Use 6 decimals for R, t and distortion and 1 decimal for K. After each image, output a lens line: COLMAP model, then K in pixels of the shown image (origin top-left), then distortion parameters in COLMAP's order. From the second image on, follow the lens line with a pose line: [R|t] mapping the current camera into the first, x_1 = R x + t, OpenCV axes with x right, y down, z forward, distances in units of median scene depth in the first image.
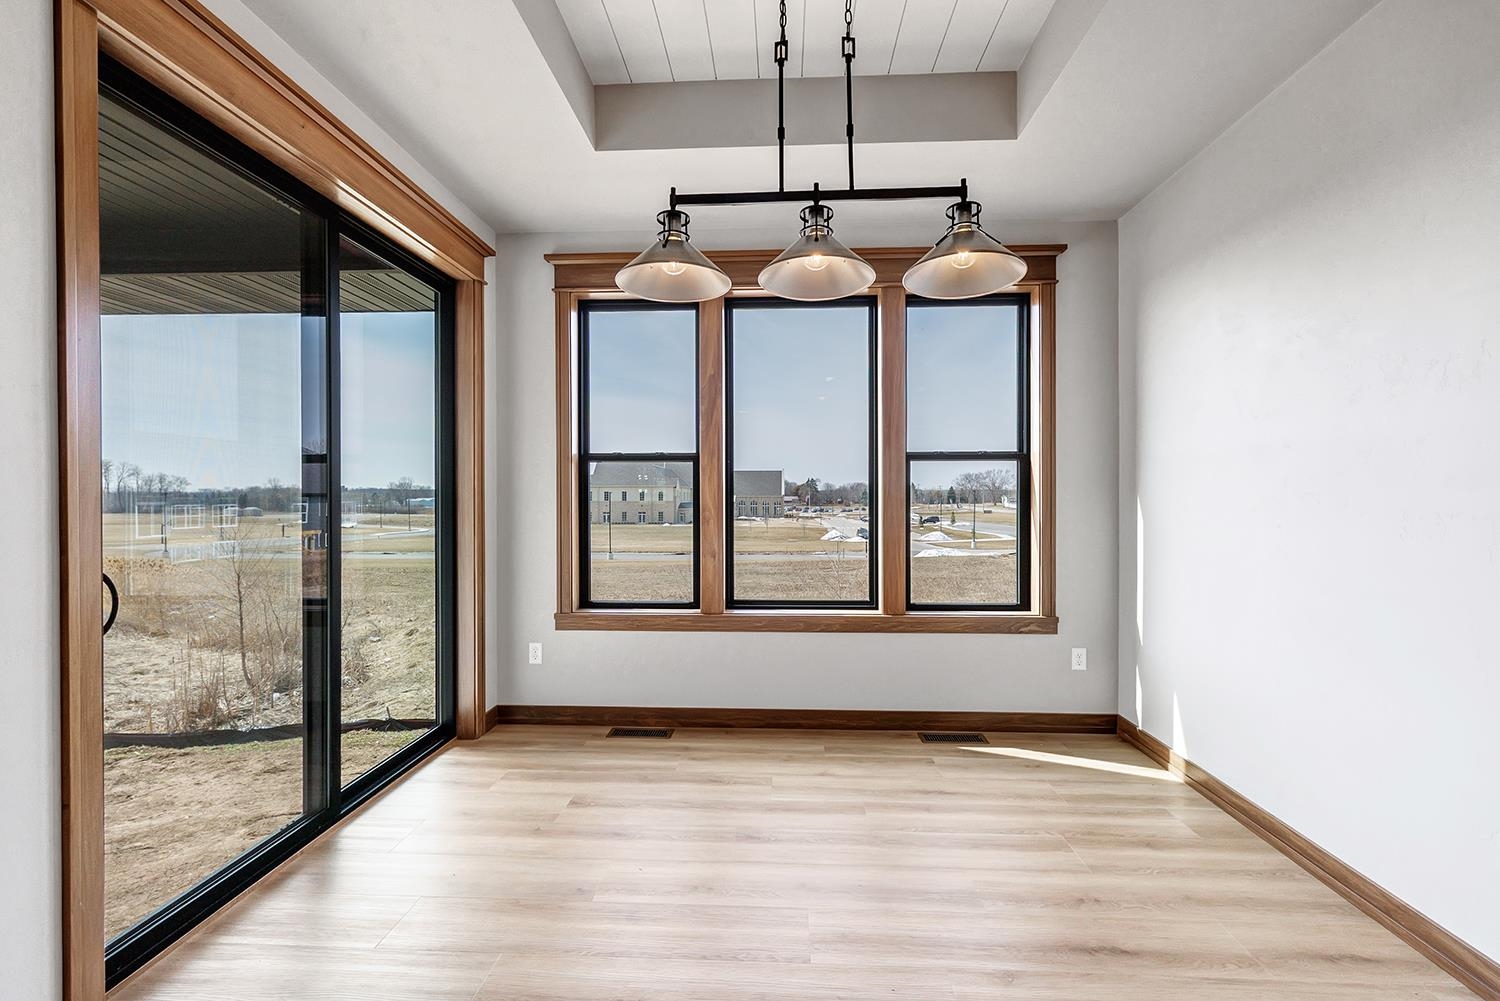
lens RADIAL K [[637.2, 0, 750.0], [0, 637.2, 500.5], [0, 0, 1]] dist [0.000564, 0.000074]
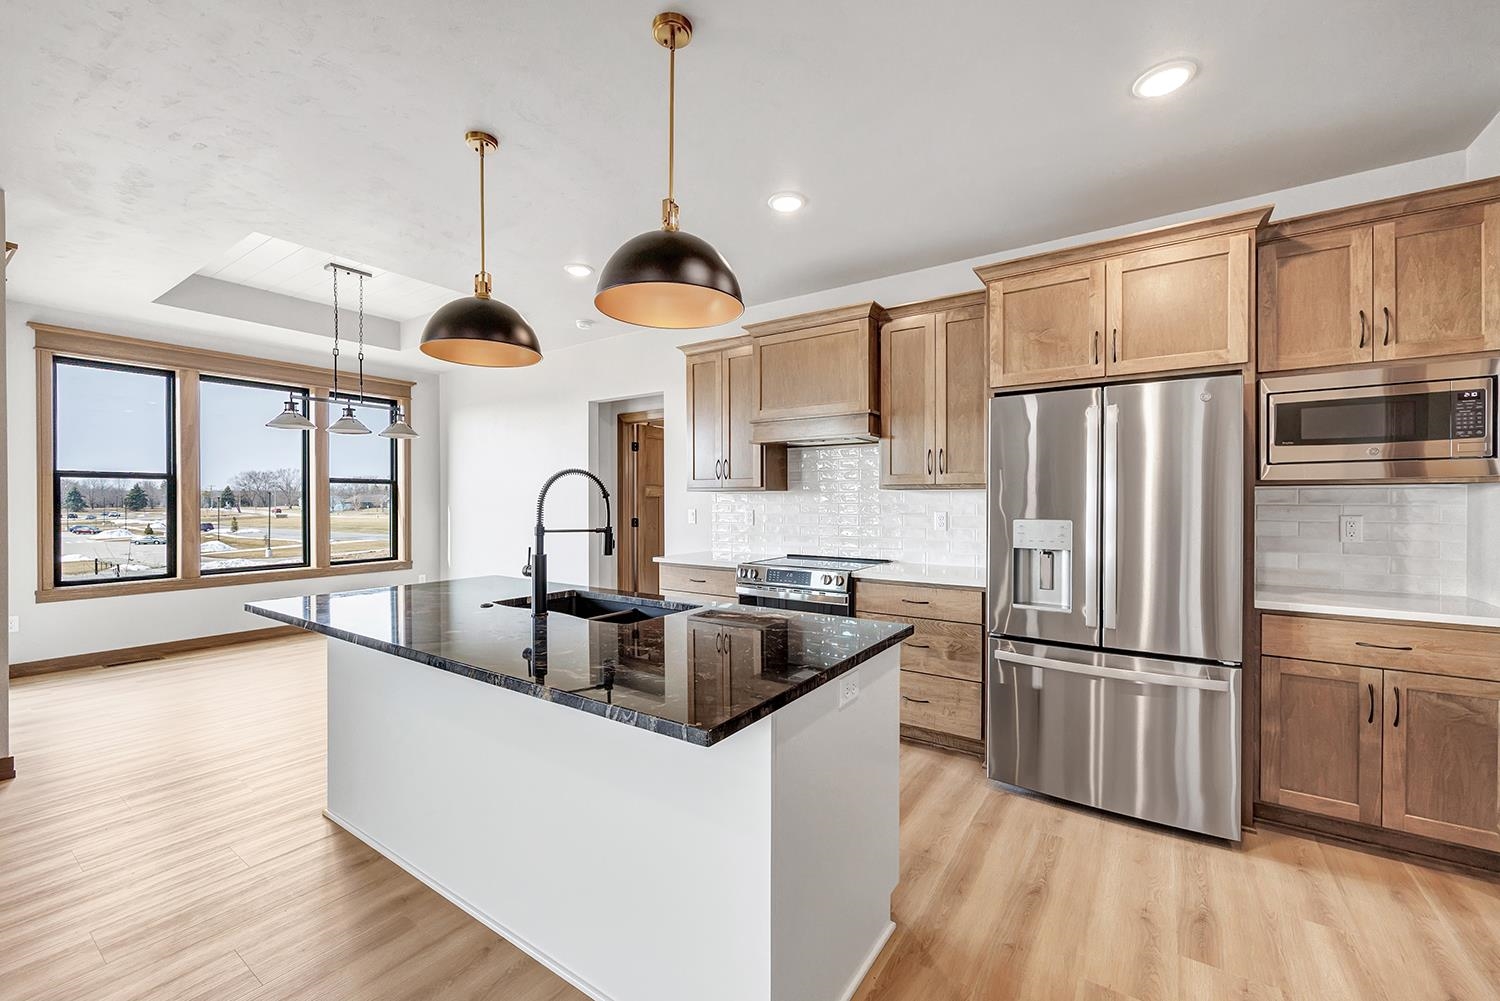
lens RADIAL K [[614.8, 0, 772.3], [0, 614.8, 501.9], [0, 0, 1]] dist [-0.019369, 0.000024]
pose [[0.506713, -0.001049, 0.862114, -0.581898], [0.002605, 0.999997, -0.000314, -0.004812], [-0.862111, 0.002405, 0.506714, -0.930604]]
